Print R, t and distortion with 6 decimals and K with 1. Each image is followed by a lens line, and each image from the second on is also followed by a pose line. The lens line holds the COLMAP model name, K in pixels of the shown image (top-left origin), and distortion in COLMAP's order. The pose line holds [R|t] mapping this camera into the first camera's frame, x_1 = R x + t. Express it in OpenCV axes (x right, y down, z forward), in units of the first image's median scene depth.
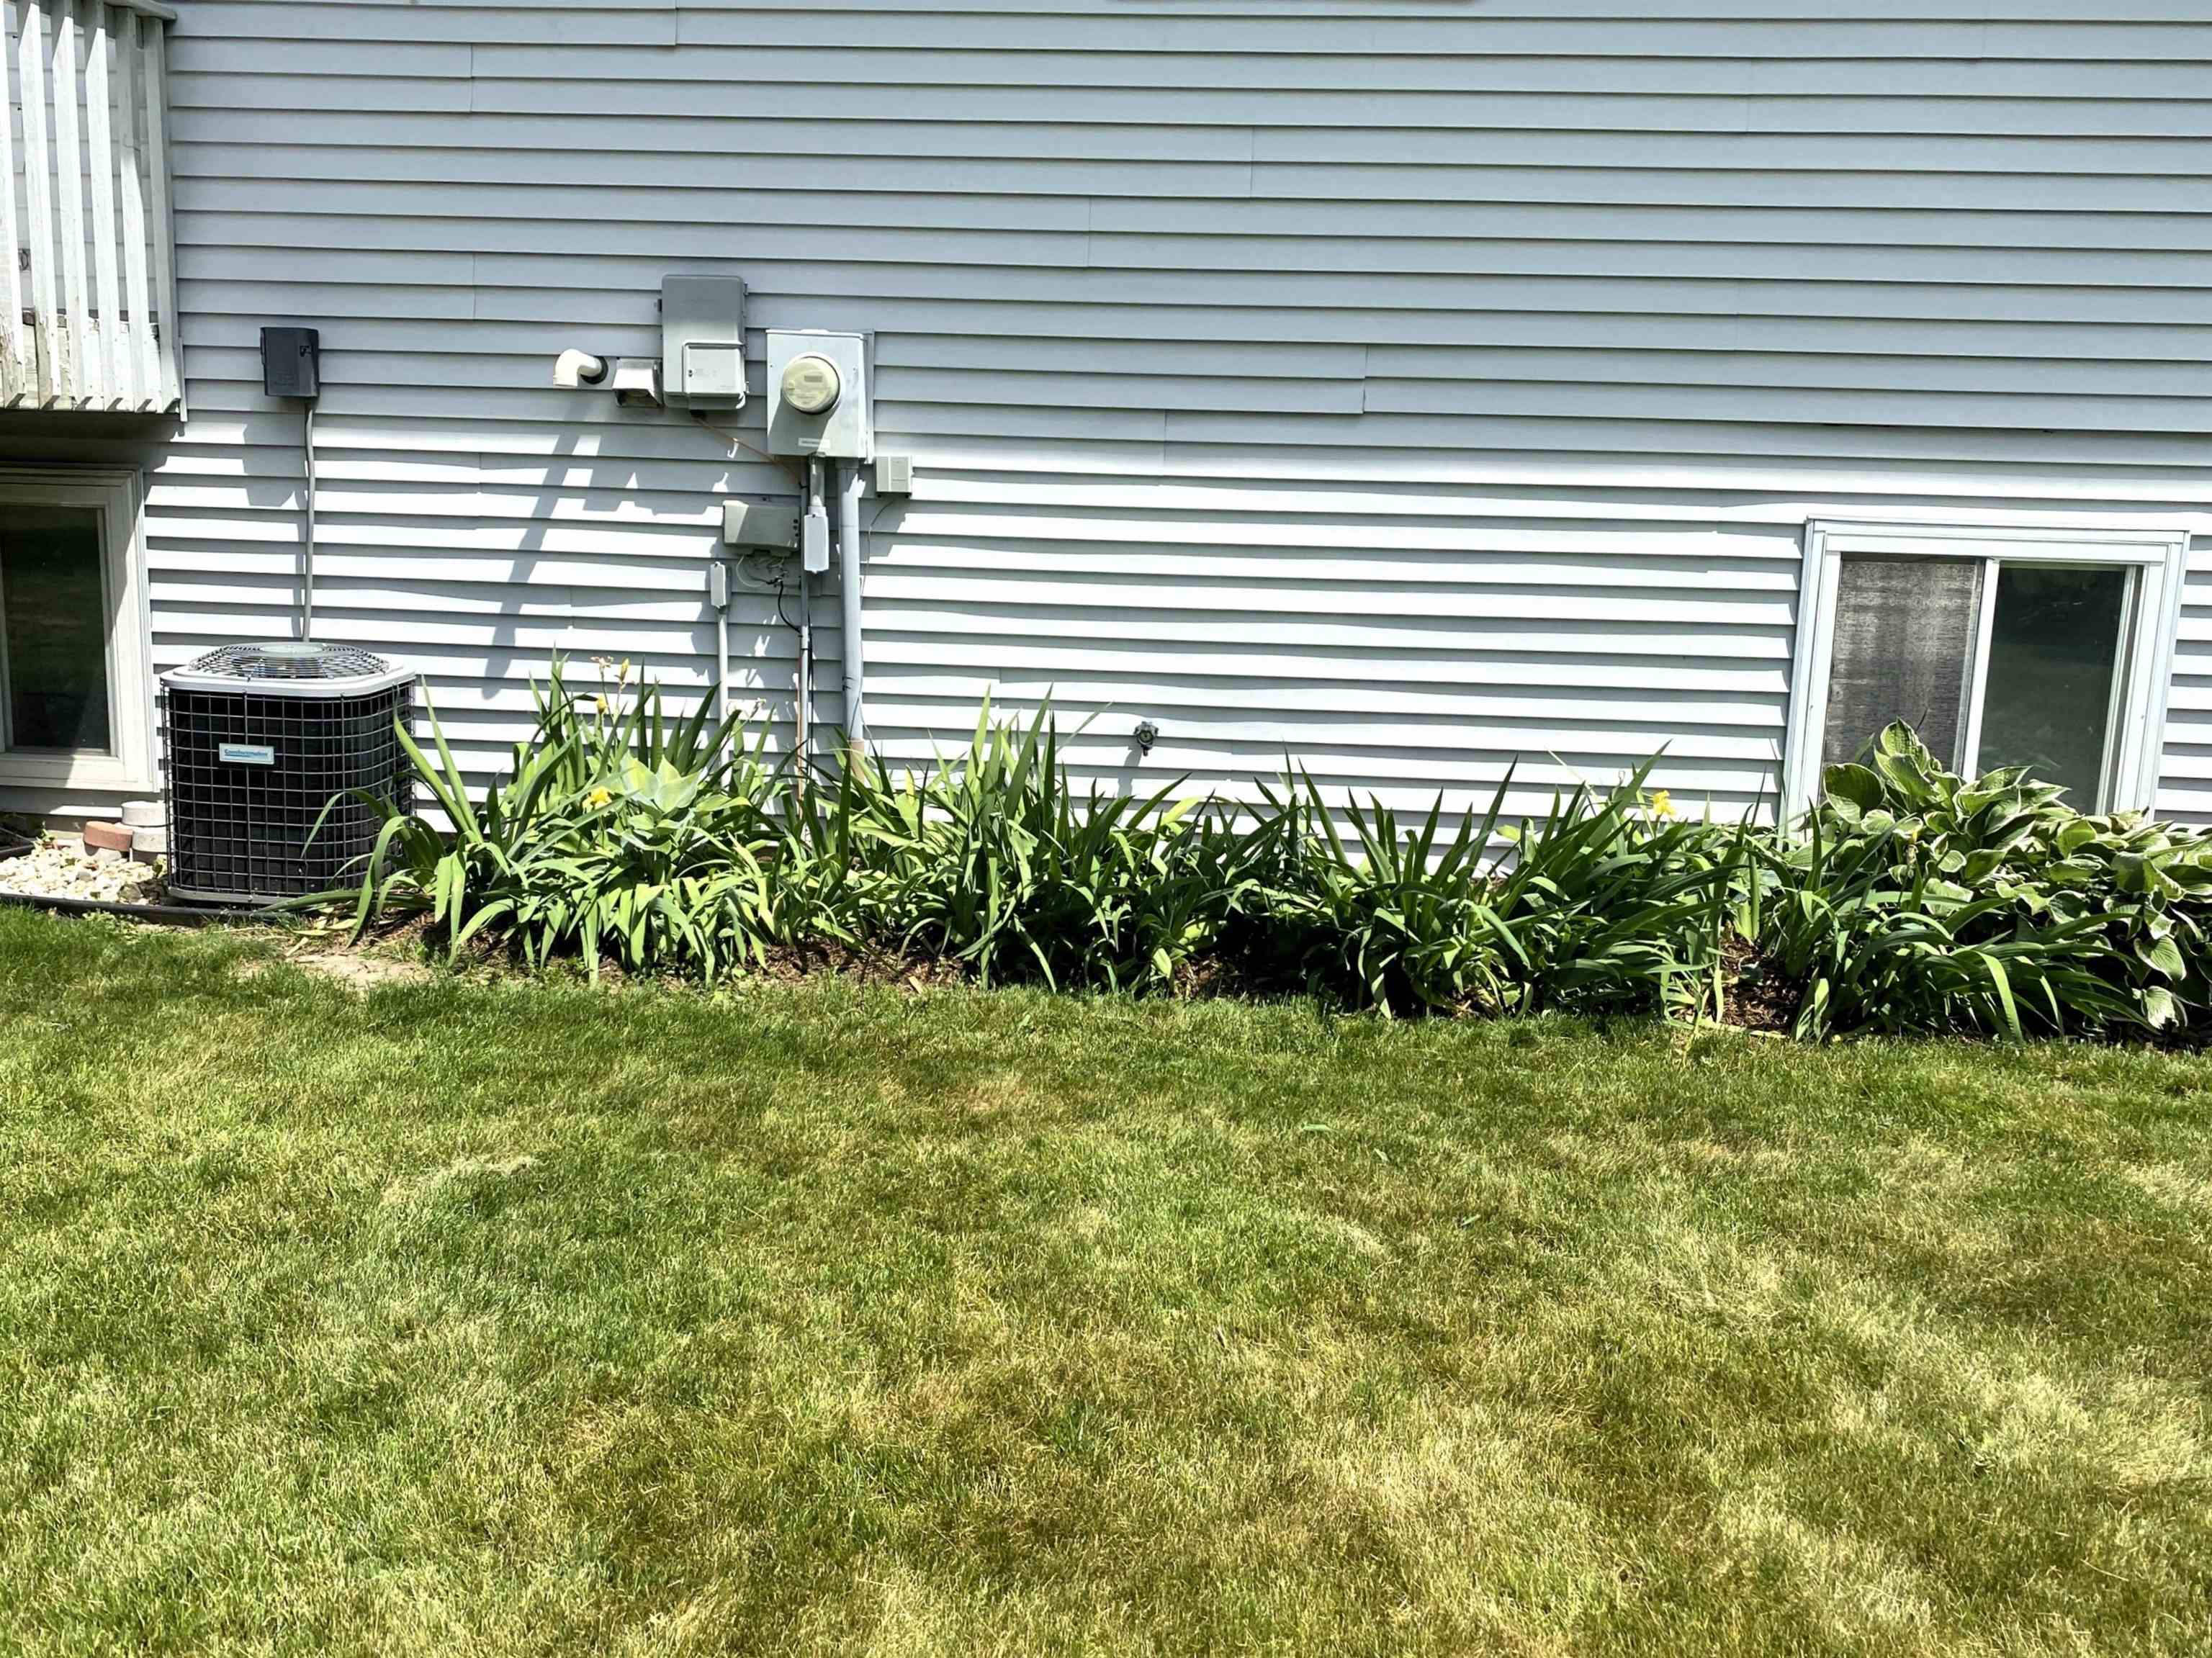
lens RADIAL K [[1723.3, 0, 1181.7], [0, 1723.3, 828.0], [0, 0, 1]] dist [0.032952, -0.000885]
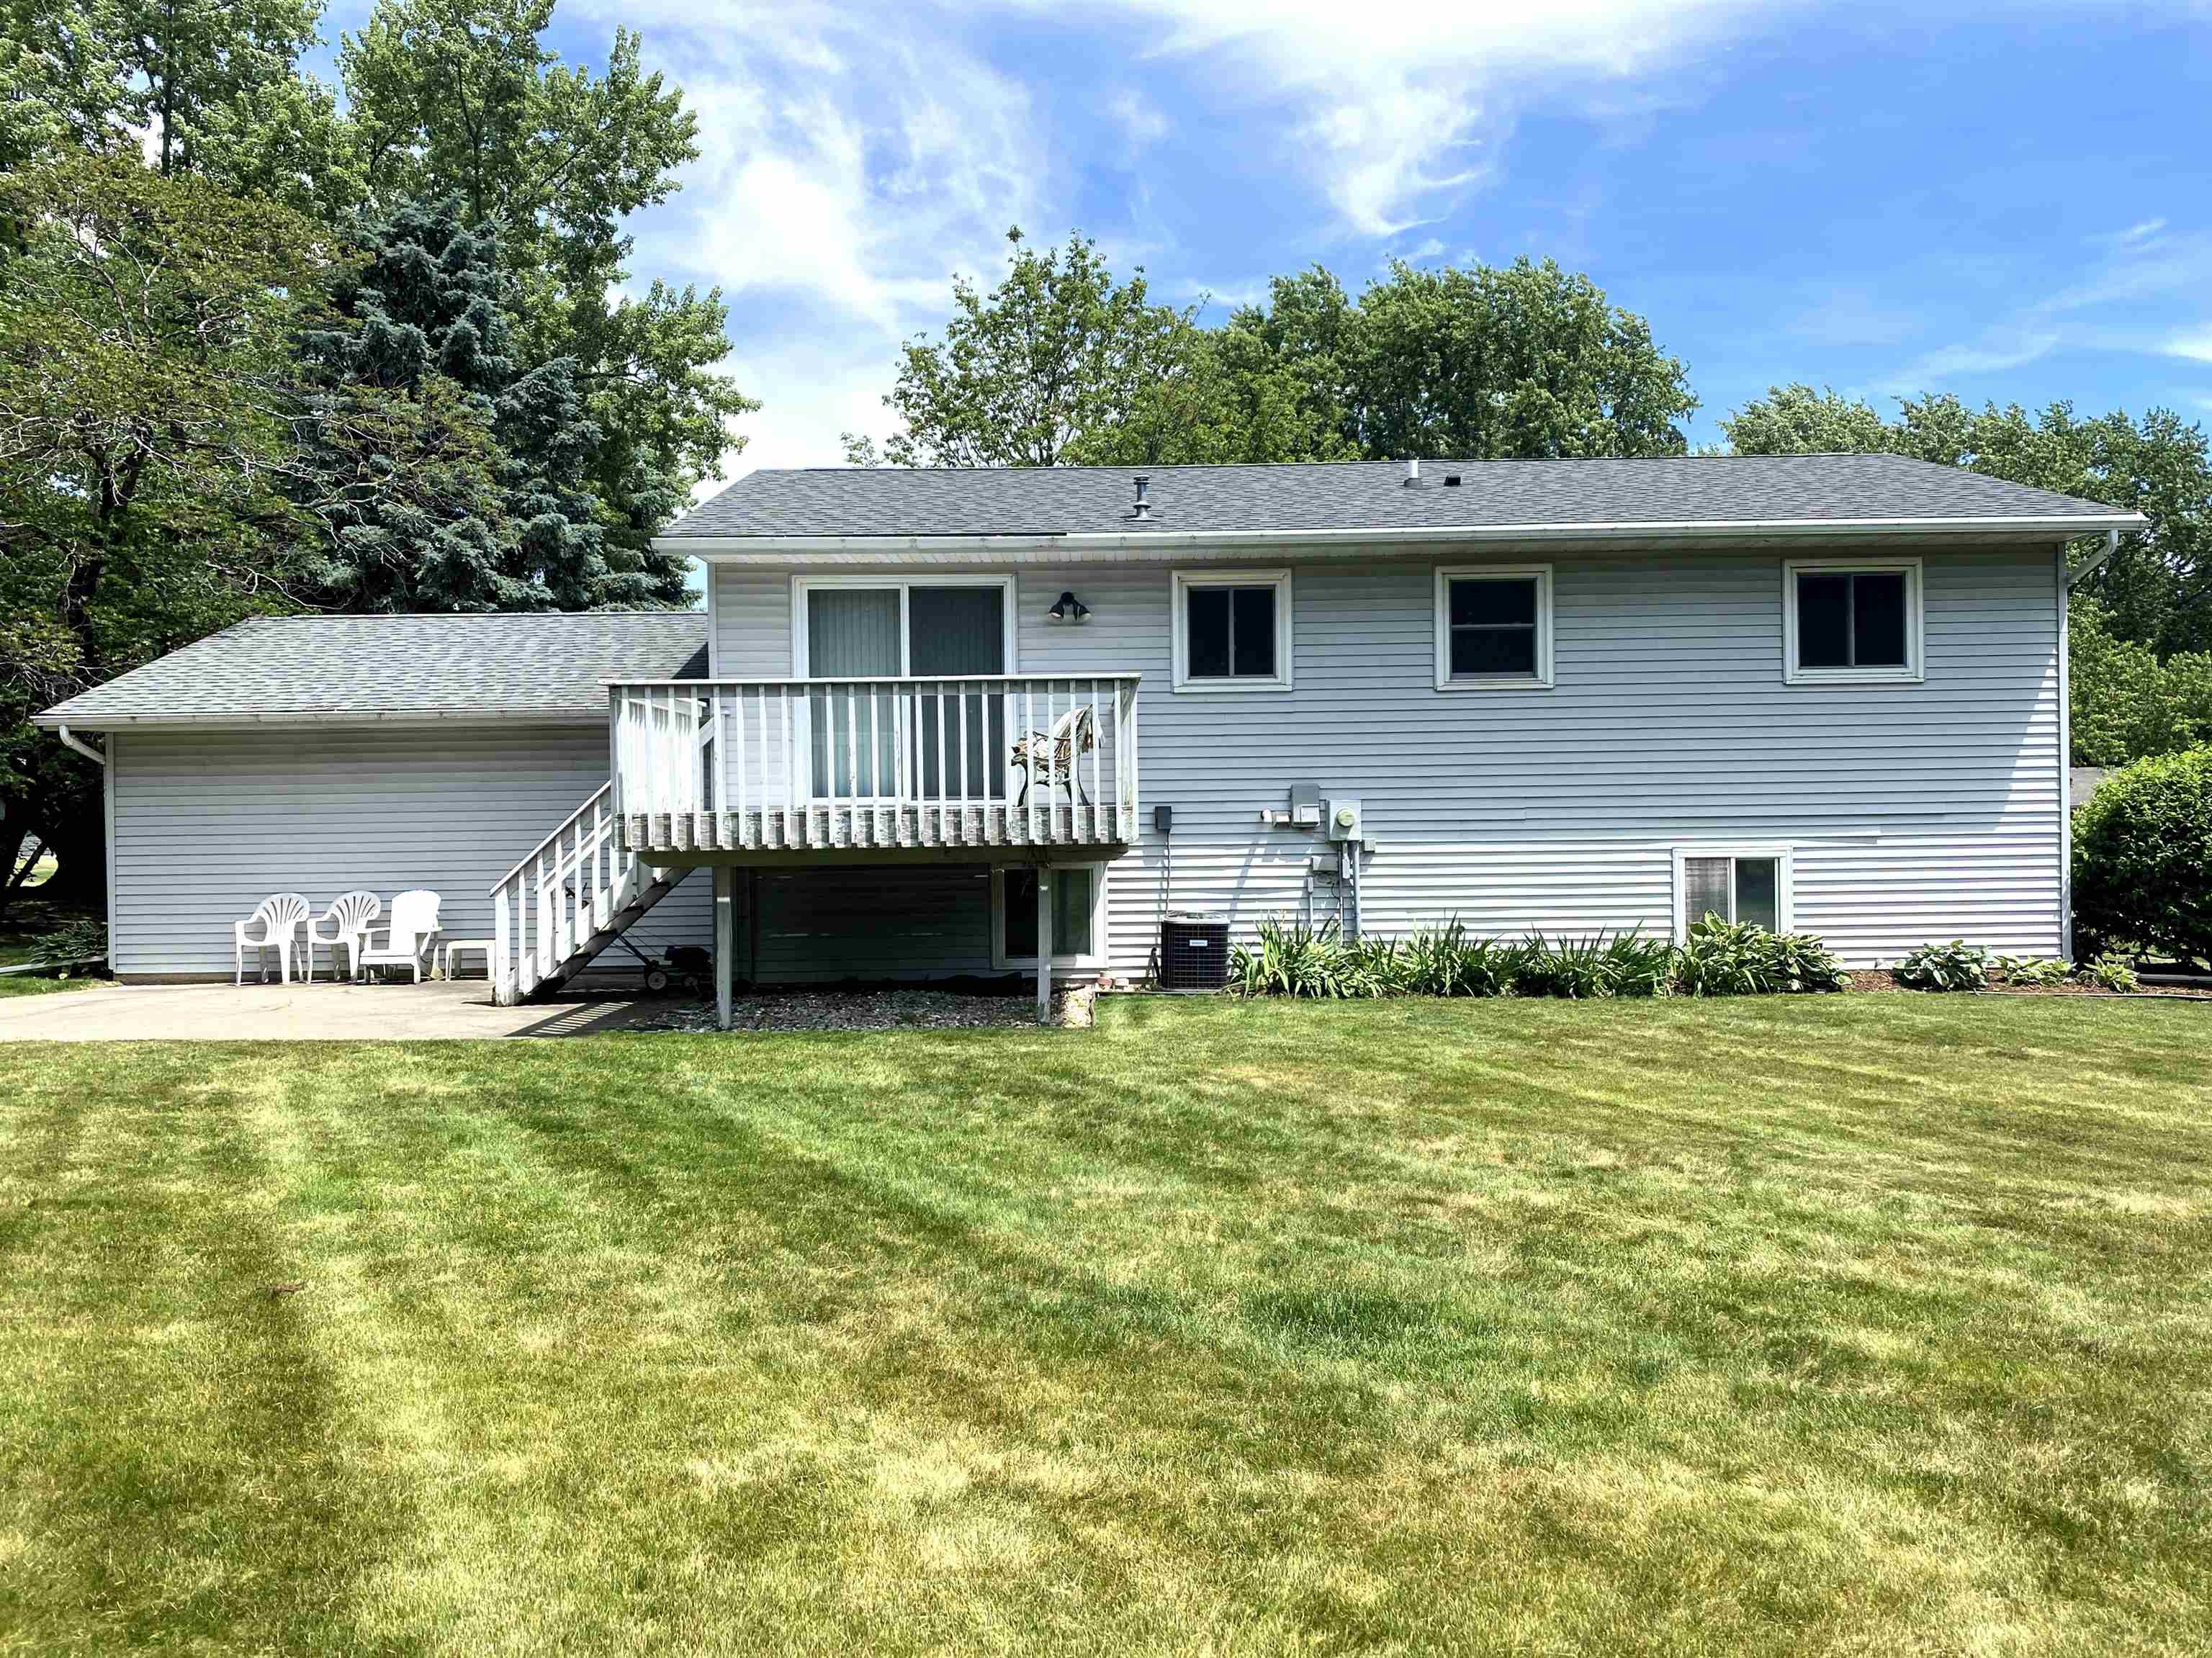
lens RADIAL K [[1692.8, 0, 1106.0], [0, 1692.8, 829.0], [0, 0, 1]] dist [0.037464, -0.010144]
pose [[0.996203, -0.042417, 0.076030, -0.847665], [0.055798, 0.981421, -0.183572, 0.280754], [-0.066831, 0.187117, 0.980062, -1.850446]]
